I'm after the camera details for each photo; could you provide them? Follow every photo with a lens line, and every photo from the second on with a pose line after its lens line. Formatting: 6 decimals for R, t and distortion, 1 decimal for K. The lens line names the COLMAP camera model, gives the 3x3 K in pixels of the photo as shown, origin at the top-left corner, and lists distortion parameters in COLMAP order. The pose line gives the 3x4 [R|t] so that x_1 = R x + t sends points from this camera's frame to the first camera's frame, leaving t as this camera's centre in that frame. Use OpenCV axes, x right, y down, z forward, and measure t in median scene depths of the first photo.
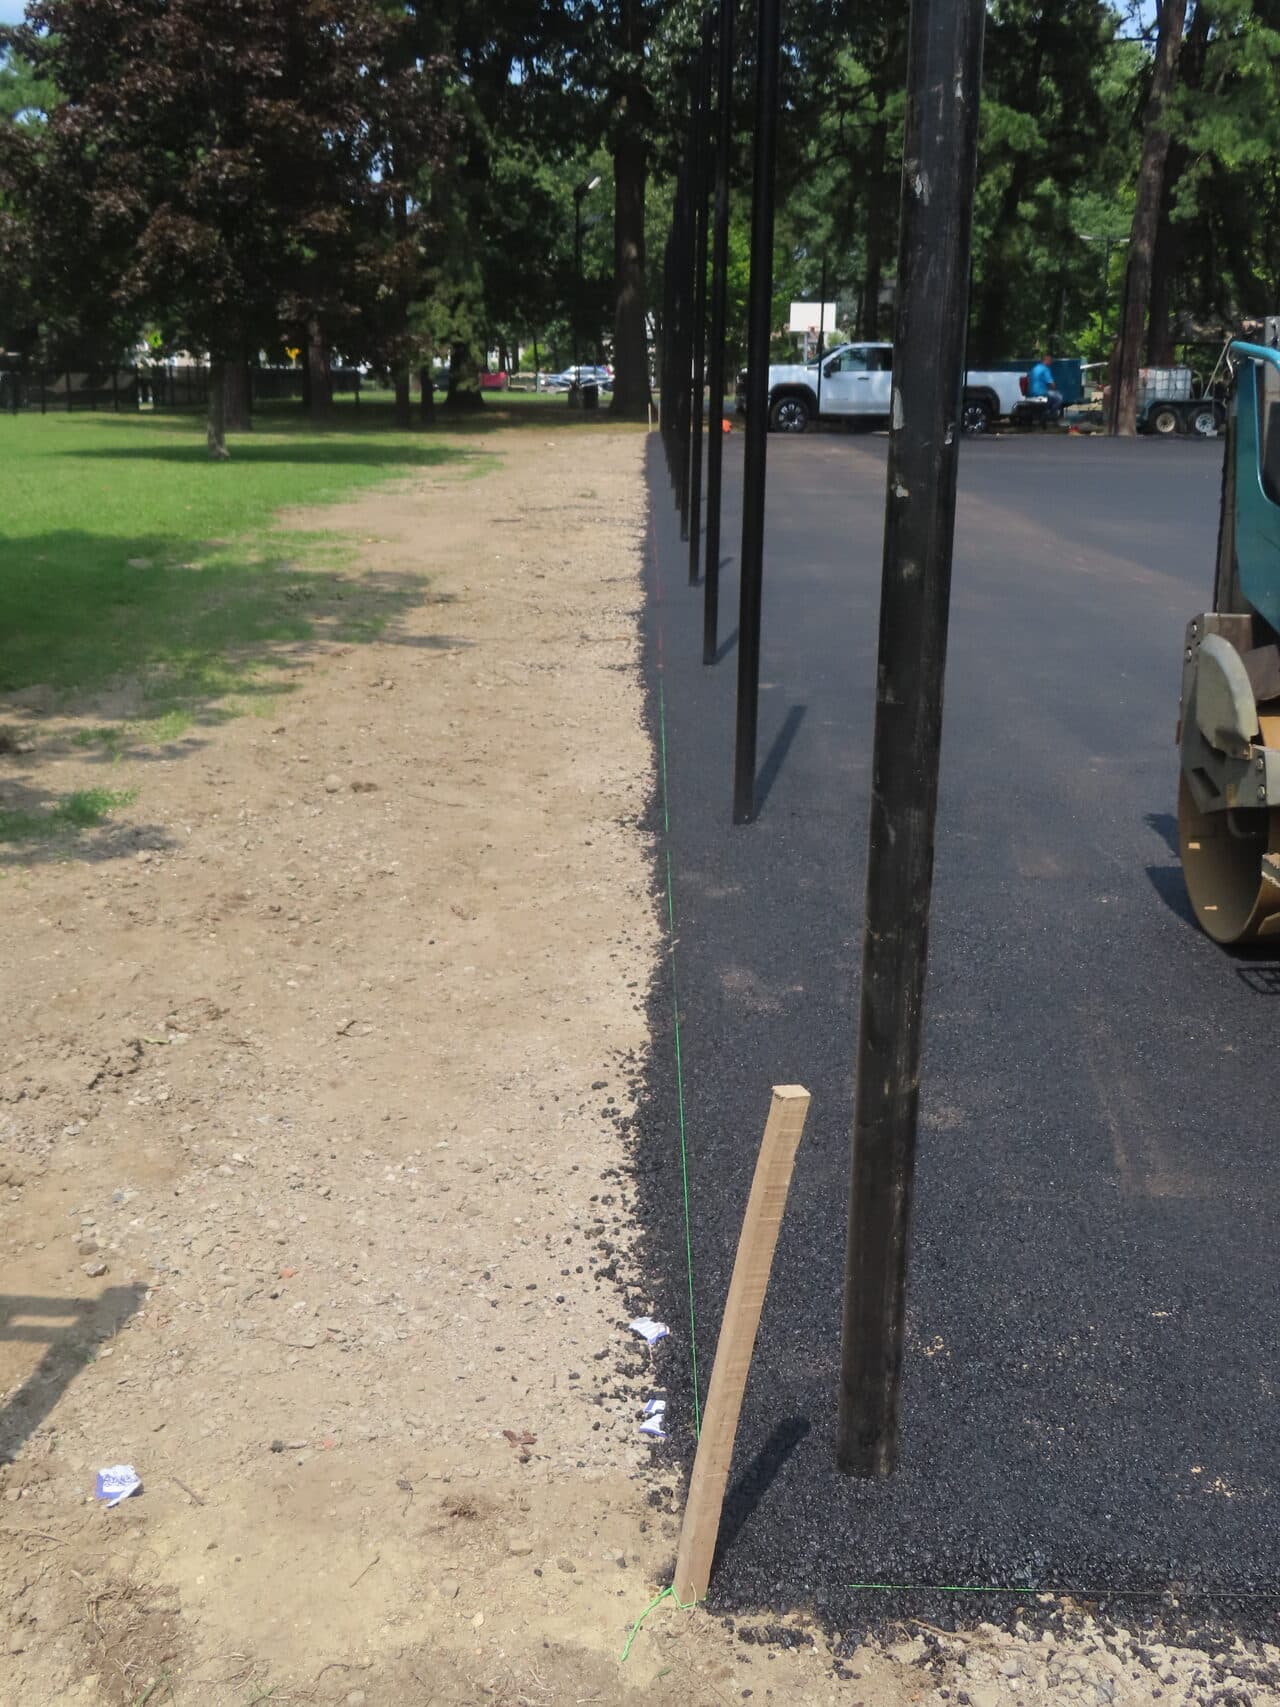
lens RADIAL K [[1765.5, 0, 659.6], [0, 1765.5, 792.6], [0, 0, 1]] dist [0.027264, 0.058973]
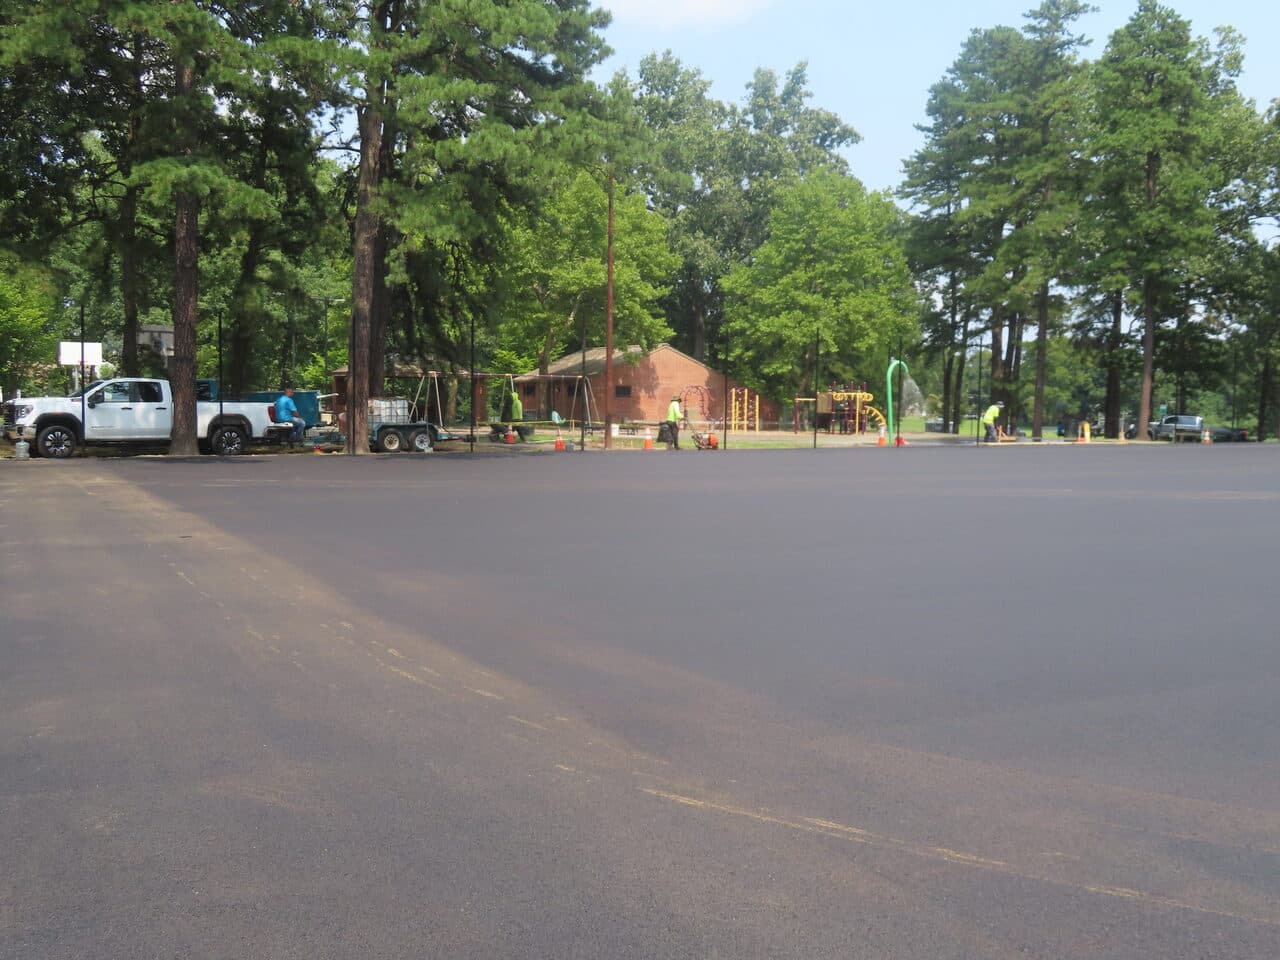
lens RADIAL K [[1283.4, 0, 640.0], [0, 1283.4, 480.0], [0, 0, 1]] dist [0.014517, 0.003023]
pose [[0.884403, -0.036399, 0.465302, 0.021515], [0.111973, 0.984385, -0.135822, -0.041404], [-0.453092, 0.172222, 0.874670, 0.142935]]
